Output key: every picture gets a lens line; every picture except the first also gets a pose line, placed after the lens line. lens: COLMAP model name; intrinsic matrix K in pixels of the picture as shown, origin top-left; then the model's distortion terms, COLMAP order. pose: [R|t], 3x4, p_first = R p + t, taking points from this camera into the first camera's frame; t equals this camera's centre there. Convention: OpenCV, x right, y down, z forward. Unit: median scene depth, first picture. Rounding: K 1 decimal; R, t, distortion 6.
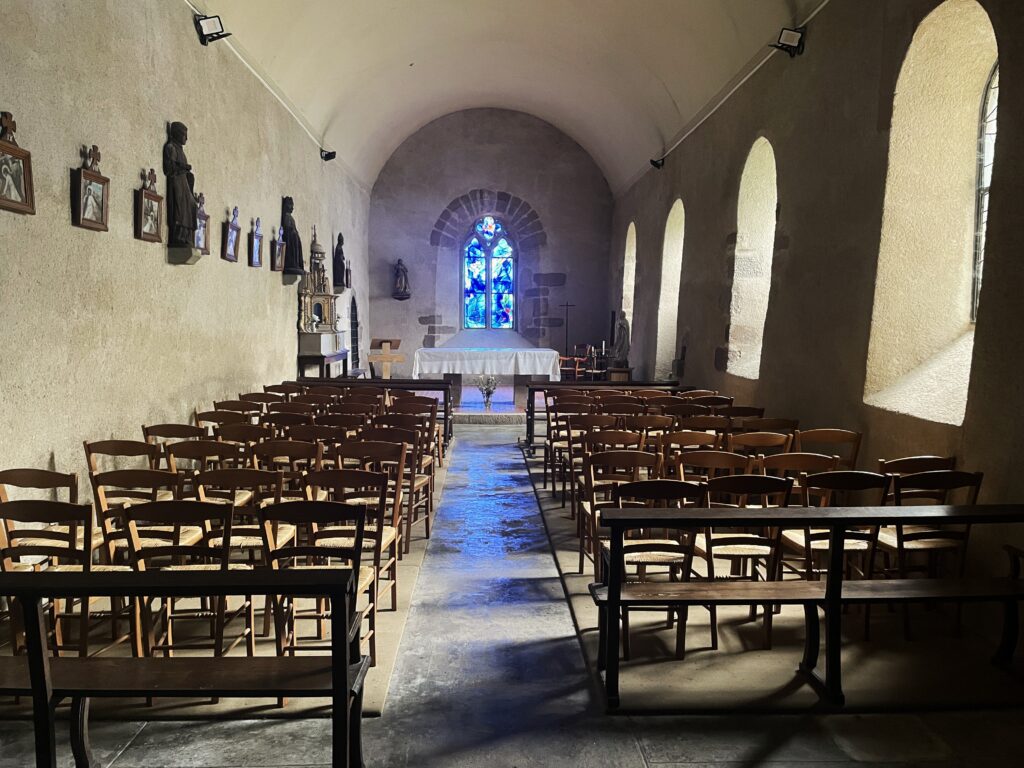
lens RADIAL K [[771.1, 0, 513.7], [0, 771.1, 387.7], [0, 0, 1]] dist [0.005285, 0.000215]
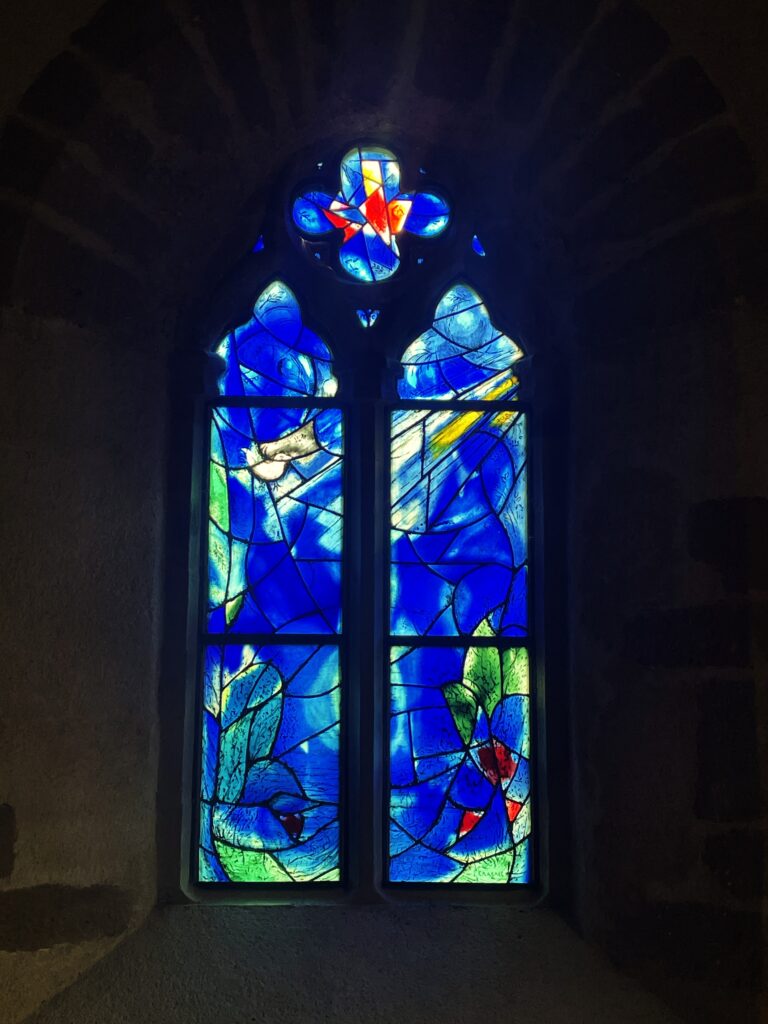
lens RADIAL K [[1462.0, 0, 384.4], [0, 1462.0, 512.2], [0, 0, 1]] dist [0.029859, 0.000000]
pose [[0.999596, -0.002393, -0.028326, -0.021290], [-0.003067, 0.981555, -0.191156, -0.093969], [0.028261, 0.191166, 0.981151, 0.726573]]
